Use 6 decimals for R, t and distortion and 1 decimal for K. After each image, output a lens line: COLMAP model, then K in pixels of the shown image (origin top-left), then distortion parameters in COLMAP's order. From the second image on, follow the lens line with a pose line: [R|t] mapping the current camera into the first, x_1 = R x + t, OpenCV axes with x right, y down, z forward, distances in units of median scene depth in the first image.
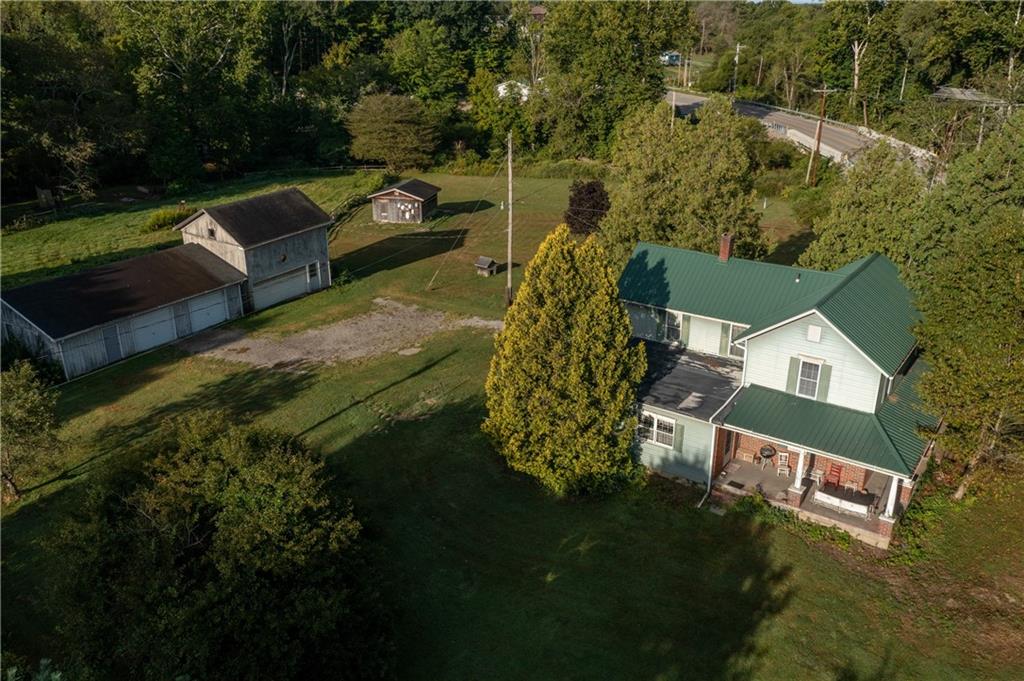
lens RADIAL K [[821.8, 0, 512.0], [0, 821.8, 340.5], [0, 0, 1]] dist [0.002470, 0.006474]
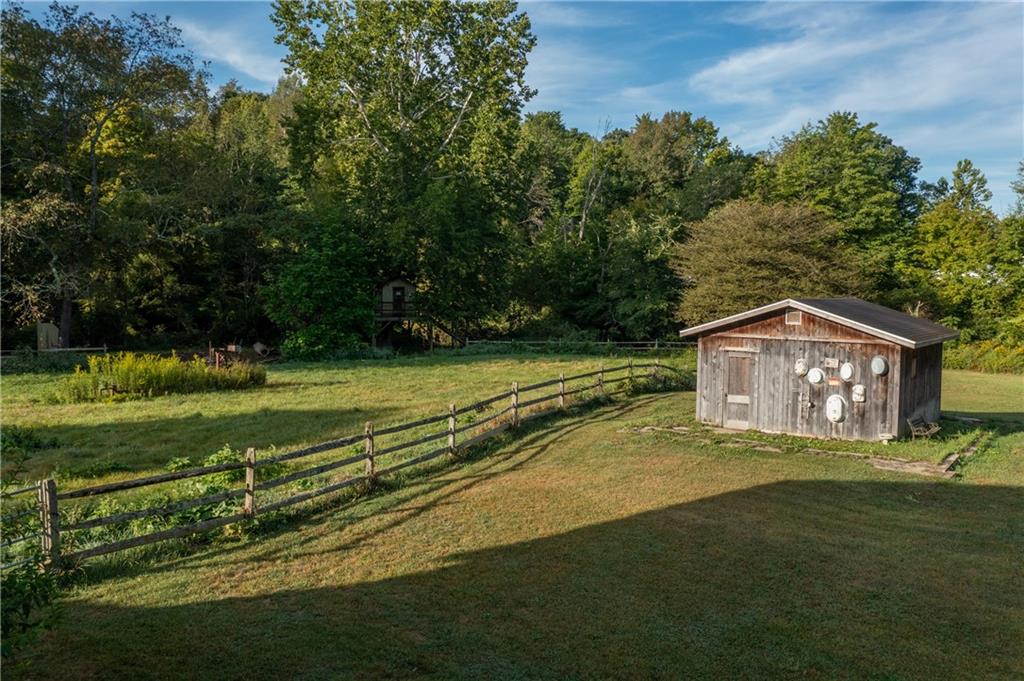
lens RADIAL K [[821.8, 0, 512.0], [0, 821.8, 340.5], [0, 0, 1]] dist [0.002470, 0.006474]
pose [[0.910932, 0.031706, -0.411336, -0.156828], [-0.156269, 0.949266, -0.272899, -0.121266], [0.381815, 0.312872, 0.869672, 1.016828]]
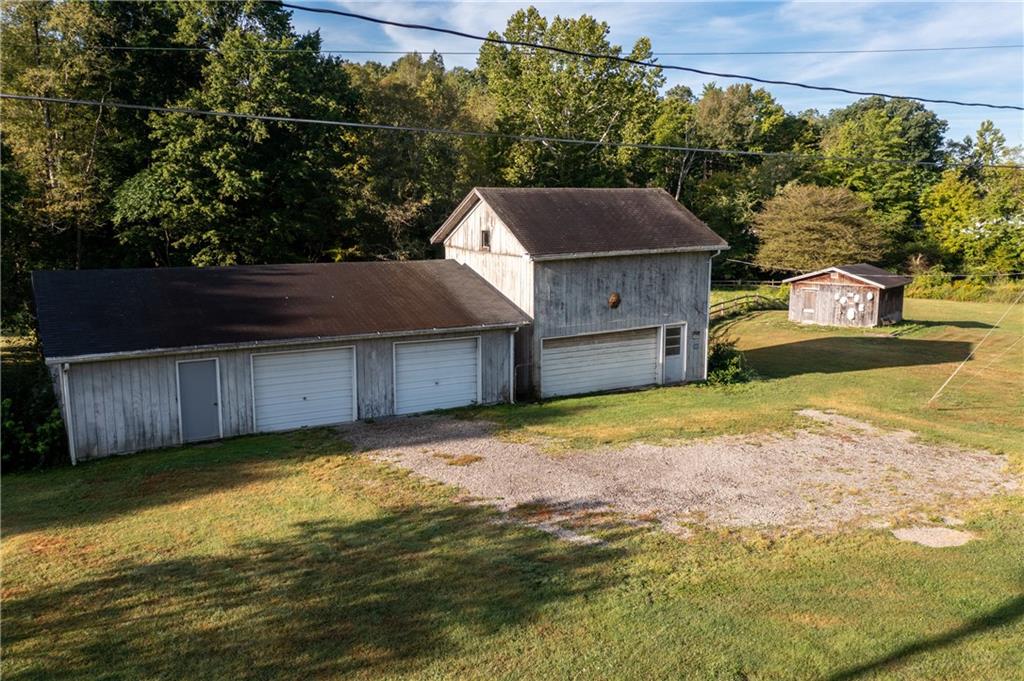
lens RADIAL K [[821.8, 0, 512.0], [0, 821.8, 340.5], [0, 0, 1]] dist [0.002470, 0.006474]
pose [[0.893366, 0.068308, -0.444108, -0.111841], [-0.167097, 0.967997, -0.187245, 0.022228], [0.417105, 0.241487, 0.876189, 0.537626]]
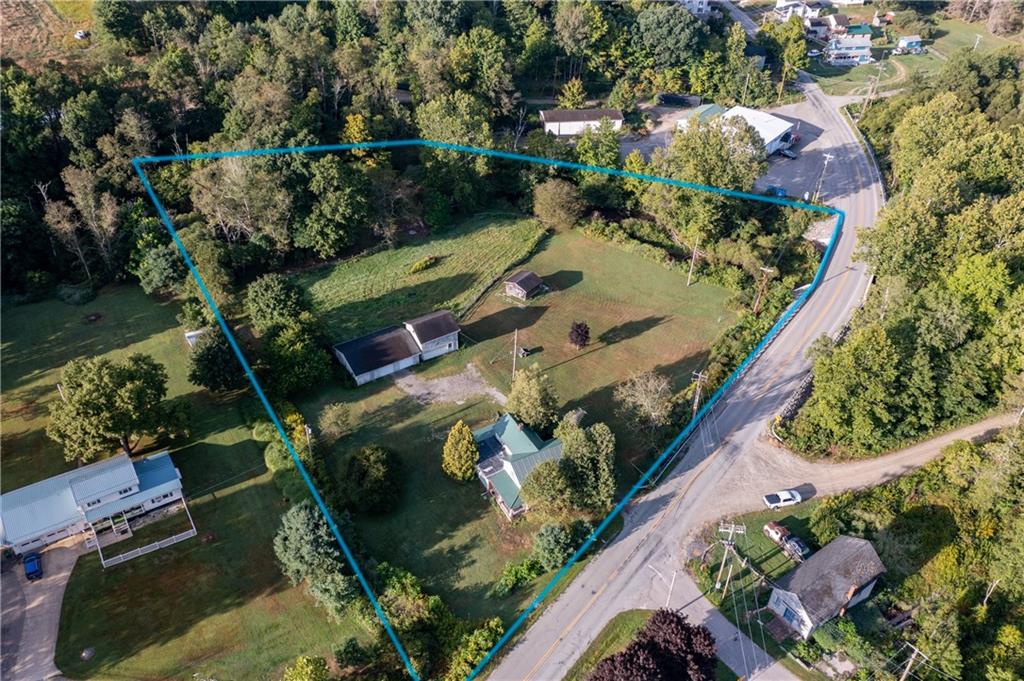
lens RADIAL K [[821.8, 0, 512.0], [0, 821.8, 340.5], [0, 0, 1]] dist [0.002470, 0.006474]
pose [[0.905058, 0.264794, -0.332796, 0.802965], [-0.163585, 0.939069, 0.302306, -0.926690], [0.392567, -0.219164, 0.893229, -1.250444]]
